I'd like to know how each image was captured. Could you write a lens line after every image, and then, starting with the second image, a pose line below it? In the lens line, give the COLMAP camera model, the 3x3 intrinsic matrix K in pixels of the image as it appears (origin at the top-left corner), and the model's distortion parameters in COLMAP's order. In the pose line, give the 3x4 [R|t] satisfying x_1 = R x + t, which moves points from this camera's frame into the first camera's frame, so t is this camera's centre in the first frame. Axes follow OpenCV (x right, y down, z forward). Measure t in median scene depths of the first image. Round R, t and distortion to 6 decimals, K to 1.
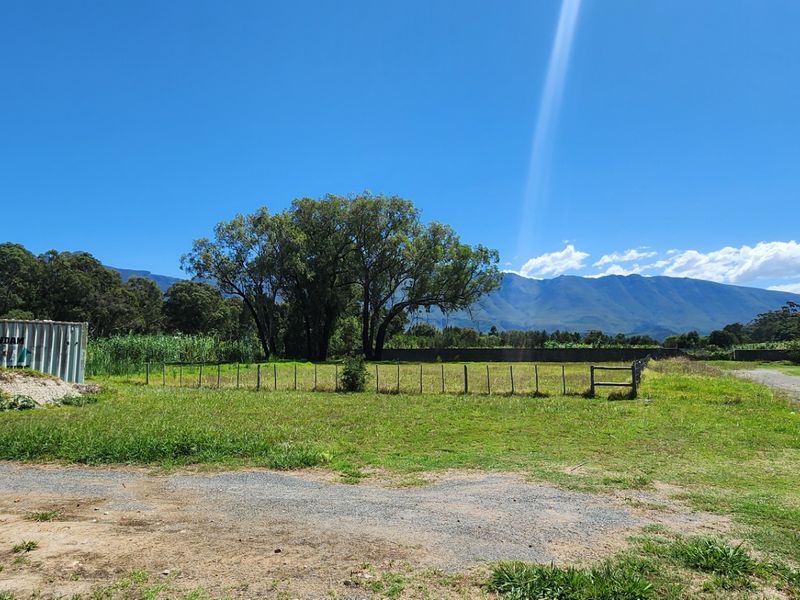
lens RADIAL K [[532.5, 0, 400.0], [0, 532.5, 300.0], [0, 0, 1]] dist [0.004281, 0.000198]
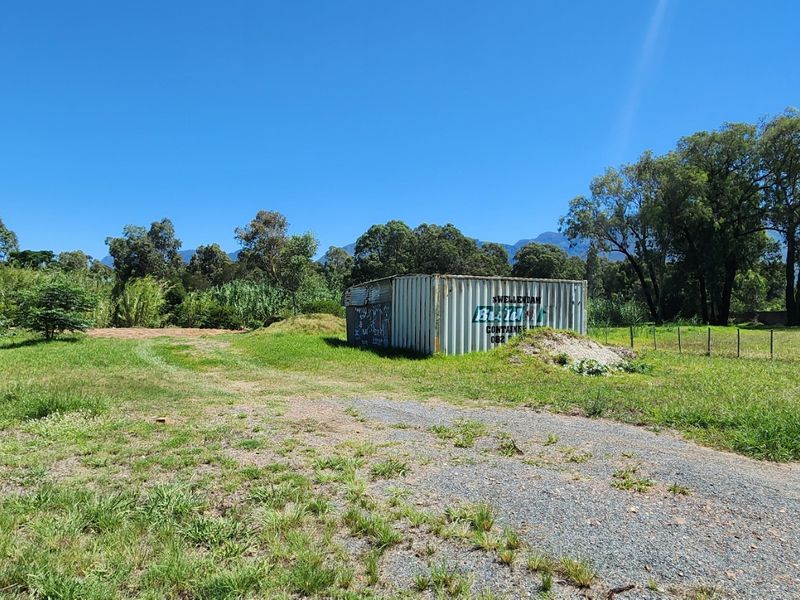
lens RADIAL K [[528.6, 0, 398.5], [0, 528.6, 301.1], [0, 0, 1]] dist [0.004063, -0.000511]
pose [[0.833735, -0.004416, -0.552147, -0.109980], [0.045168, 0.997162, 0.060228, 0.002604], [0.550314, -0.075154, 0.831569, 0.018601]]
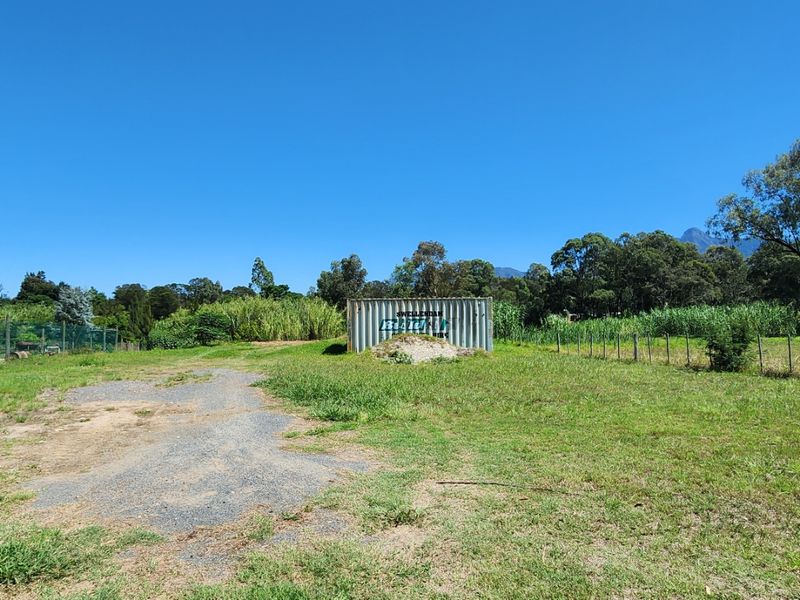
lens RADIAL K [[532.5, 0, 400.0], [0, 532.5, 300.0], [0, 0, 1]] dist [0.004281, 0.000198]
pose [[0.486361, -0.050450, -0.872300, 0.102964], [0.091431, 0.995789, -0.006613, 0.012000], [0.868961, -0.076539, 0.488926, 0.080076]]
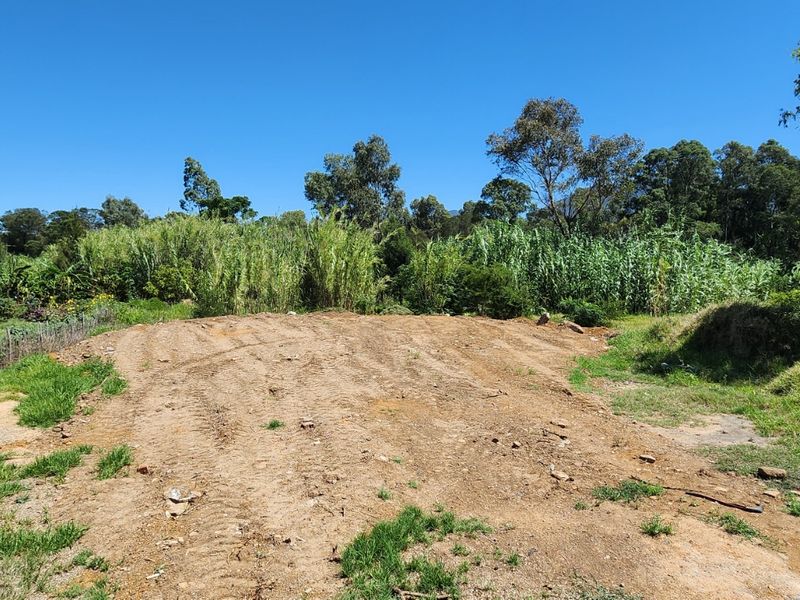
lens RADIAL K [[528.6, 0, 398.5], [0, 528.6, 301.1], [0, 0, 1]] dist [0.004063, -0.000511]
pose [[0.570602, 0.049433, -0.819738, -0.436020], [0.073780, 0.991064, 0.111121, 0.019678], [0.817906, -0.123886, 0.561856, 0.222798]]
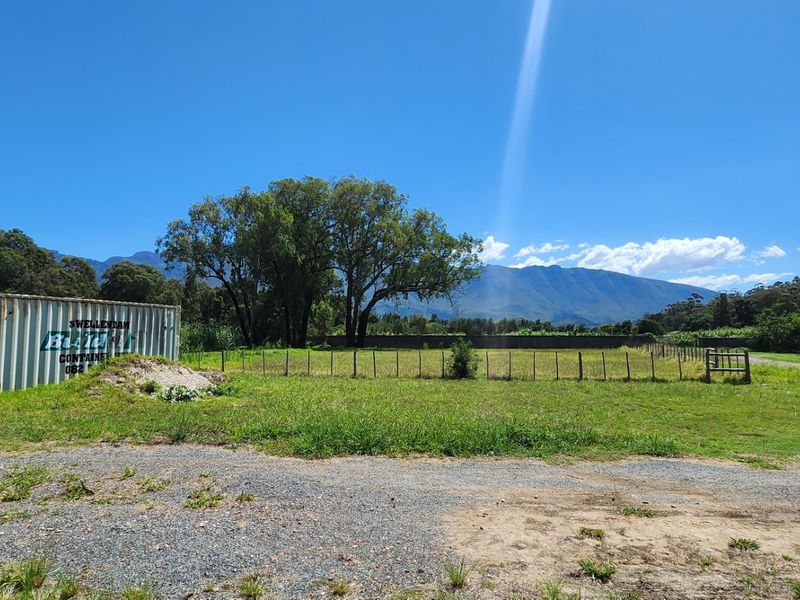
lens RADIAL K [[528.6, 0, 398.5], [0, 528.6, 301.1], [0, 0, 1]] dist [0.004063, -0.000511]
pose [[0.990118, 0.012607, 0.139668, -0.106306], [-0.016349, 0.999537, 0.025674, 0.001517], [-0.139280, -0.027704, 0.989865, 0.014338]]
